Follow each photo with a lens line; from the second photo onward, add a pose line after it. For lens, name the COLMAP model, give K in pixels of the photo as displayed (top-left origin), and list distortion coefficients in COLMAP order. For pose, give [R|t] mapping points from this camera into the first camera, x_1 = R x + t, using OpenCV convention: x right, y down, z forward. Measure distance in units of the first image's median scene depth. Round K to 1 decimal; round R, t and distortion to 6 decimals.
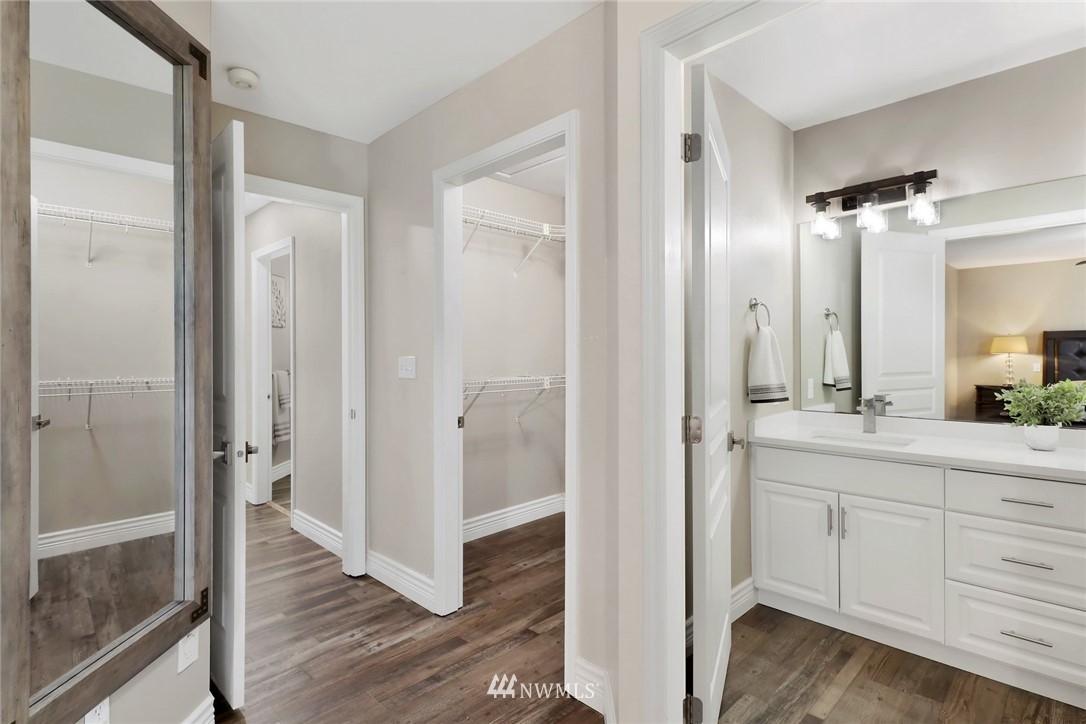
lens RADIAL K [[542.4, 0, 544.3], [0, 542.4, 352.0], [0, 0, 1]] dist [0.001607, -0.000218]
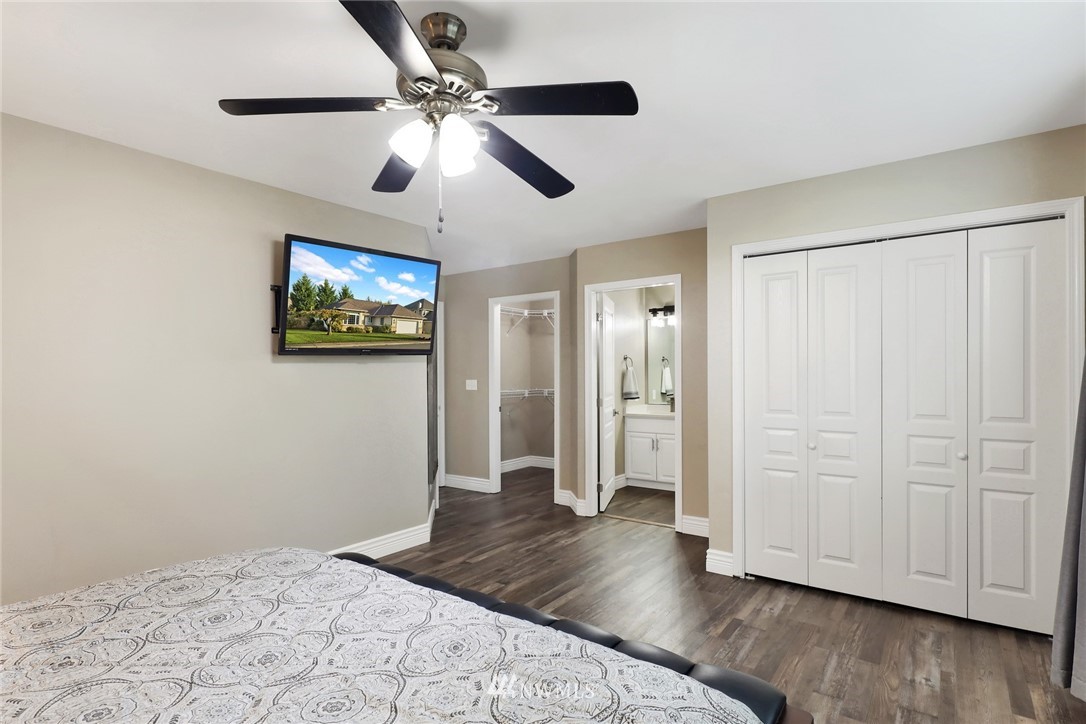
lens RADIAL K [[555.5, 0, 543.0], [0, 555.5, 362.0], [0, 0, 1]] dist [0.000390, -0.000048]
pose [[0.987566, 0.003855, 0.157160, -0.314312], [-0.000710, 0.999798, -0.020065, -0.018601], [-0.157206, 0.019704, 0.987369, -1.200212]]
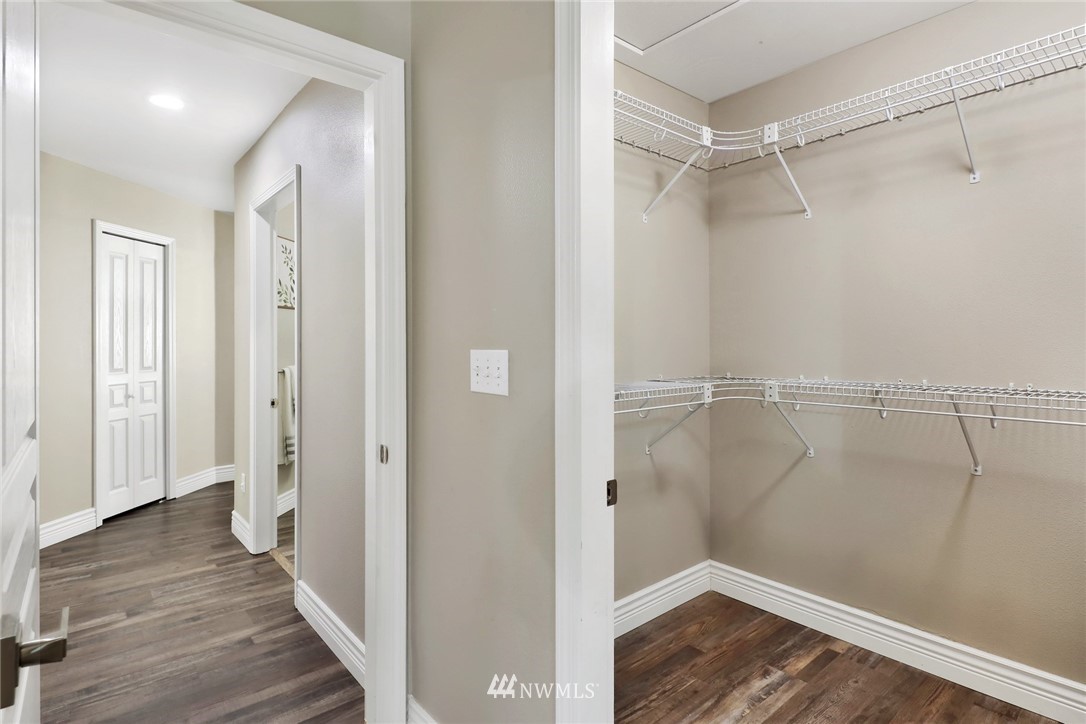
lens RADIAL K [[574.1, 0, 576.5], [0, 574.1, 340.8], [0, 0, 1]] dist [-0.002470, -0.000459]
pose [[0.999598, 0.001631, -0.028293, -0.155989], [-0.001726, 0.999993, -0.003322, 0.001500], [0.028288, 0.003369, 0.999594, 0.467659]]
